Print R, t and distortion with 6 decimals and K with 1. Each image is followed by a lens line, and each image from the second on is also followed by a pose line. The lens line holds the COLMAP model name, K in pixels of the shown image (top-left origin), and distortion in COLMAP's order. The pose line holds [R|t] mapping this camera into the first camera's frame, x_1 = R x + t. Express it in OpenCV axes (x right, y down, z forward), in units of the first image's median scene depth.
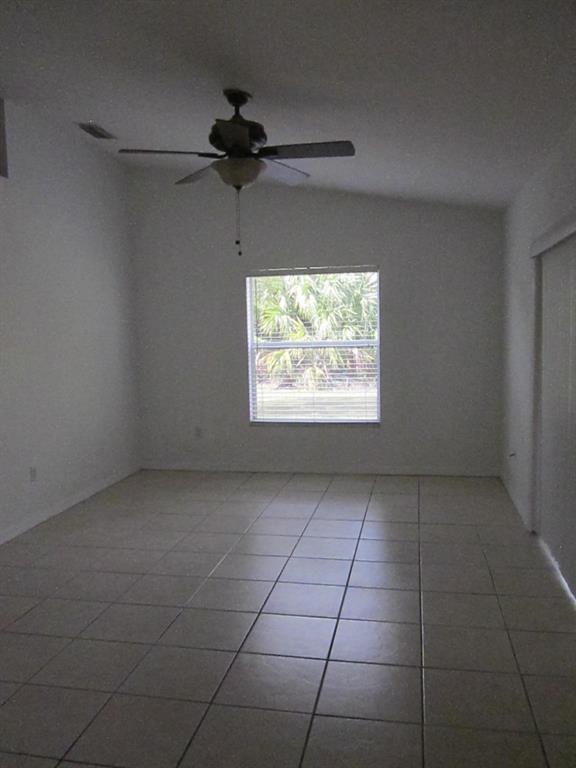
lens RADIAL K [[643.2, 0, 290.5], [0, 643.2, 382.8], [0, 0, 1]] dist [-0.036972, 0.001871]
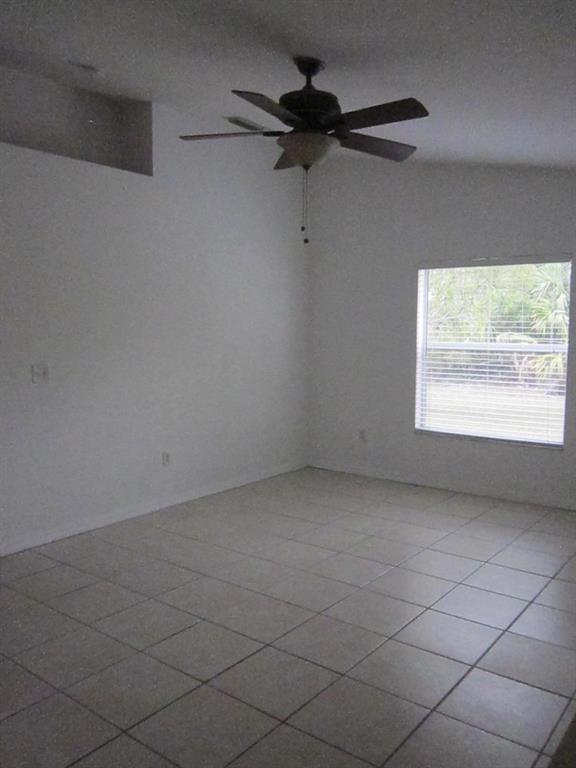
lens RADIAL K [[643.2, 0, 288.2], [0, 643.2, 382.4], [0, 0, 1]] dist [-0.036972, 0.001871]
pose [[0.895109, 0.066239, -0.440899, 0.245181], [-0.063984, 0.997751, 0.019997, -0.016850], [0.441231, 0.010311, 0.897334, 0.151353]]
